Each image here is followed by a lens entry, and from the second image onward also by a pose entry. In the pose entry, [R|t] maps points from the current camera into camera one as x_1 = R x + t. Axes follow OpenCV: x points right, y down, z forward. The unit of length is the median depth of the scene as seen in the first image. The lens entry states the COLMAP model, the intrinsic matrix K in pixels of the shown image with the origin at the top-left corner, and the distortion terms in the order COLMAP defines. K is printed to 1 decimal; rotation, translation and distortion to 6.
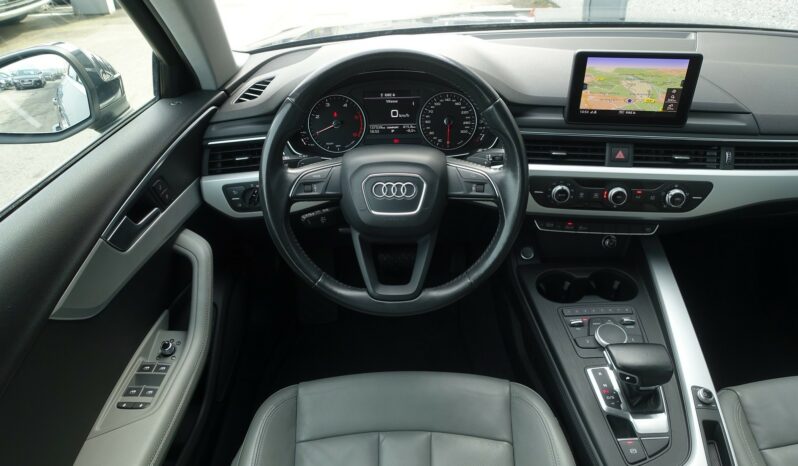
lens RADIAL K [[546.5, 0, 399.0], [0, 546.5, 233.0], [0, 0, 1]] dist [-0.004392, 0.003329]
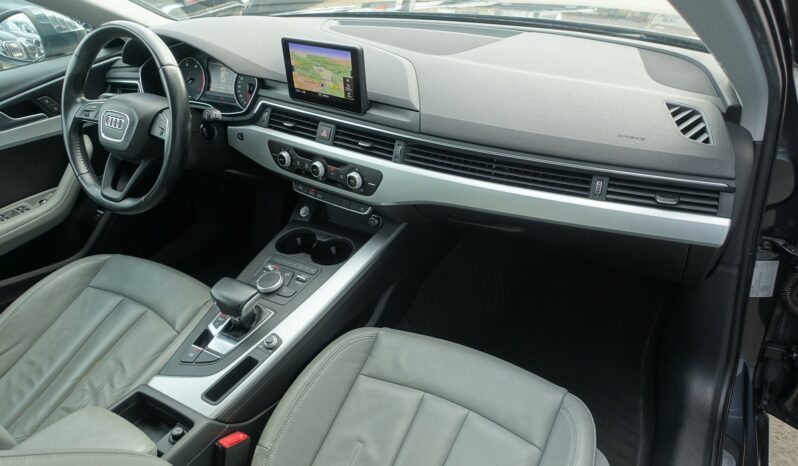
lens RADIAL K [[546.5, 0, 399.0], [0, 546.5, 233.0], [0, 0, 1]] dist [-0.004392, 0.003329]
pose [[0.840662, 0.246804, -0.482053, 1.190728], [-0.227446, 0.968713, 0.099318, -0.096310], [0.491483, 0.026148, 0.870495, 0.109206]]
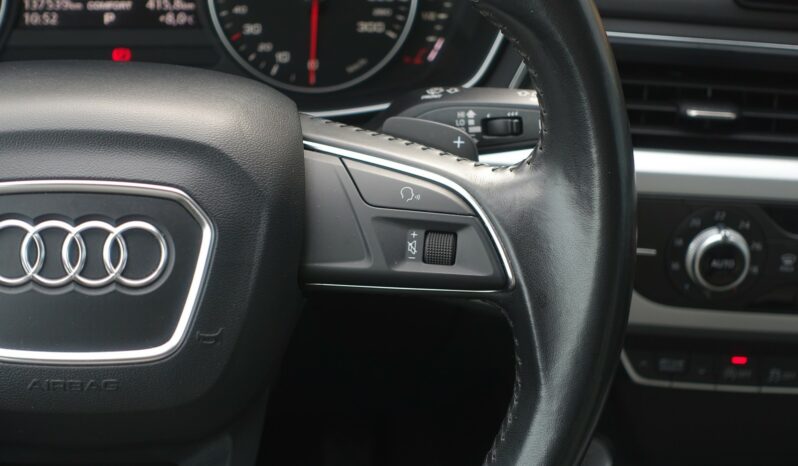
lens RADIAL K [[1567.0, 0, 399.0], [0, 1567.0, 233.0], [0, 0, 1]] dist [-0.047336, -0.192366]
pose [[0.990112, 0.010588, 0.139879, 0.026982], [-0.001339, 0.997815, -0.066053, -0.033906], [-0.140272, 0.065213, 0.987963, 0.254080]]
